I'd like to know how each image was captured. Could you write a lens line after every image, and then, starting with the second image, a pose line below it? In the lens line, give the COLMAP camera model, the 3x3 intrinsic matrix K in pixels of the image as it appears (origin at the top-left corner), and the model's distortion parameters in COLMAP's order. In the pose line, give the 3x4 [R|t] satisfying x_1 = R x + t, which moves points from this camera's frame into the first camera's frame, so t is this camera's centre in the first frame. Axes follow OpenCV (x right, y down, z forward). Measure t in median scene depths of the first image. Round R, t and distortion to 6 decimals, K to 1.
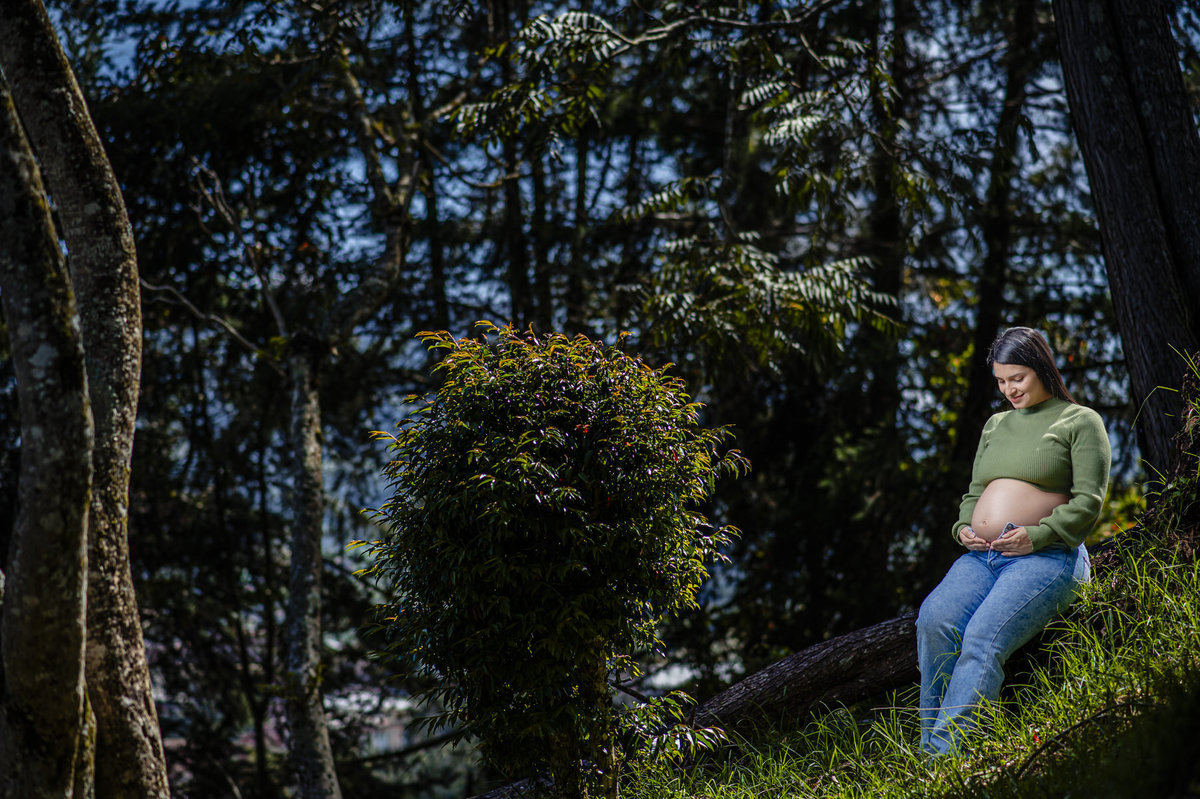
lens RADIAL K [[2946.8, 0, 600.0], [0, 2946.8, 399.5], [0, 0, 1]] dist [0.470282, -12.025503]
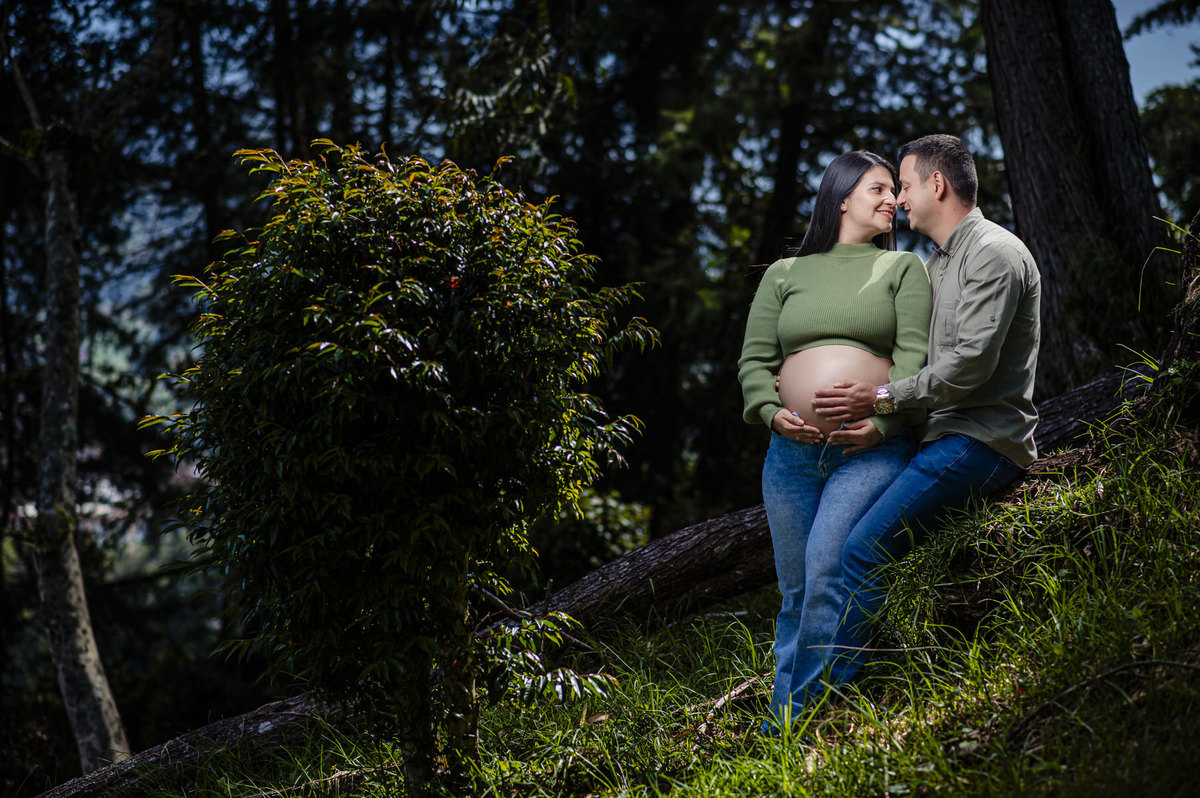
lens RADIAL K [[2975.1, 0, 664.7], [0, 2975.1, 399.2], [0, 0, 1]] dist [0.322868, -8.099397]
pose [[0.993768, 0.024004, 0.108852, -0.034051], [-0.031372, 0.997294, 0.066487, -0.013273], [-0.106961, -0.069487, 0.991832, 0.205908]]
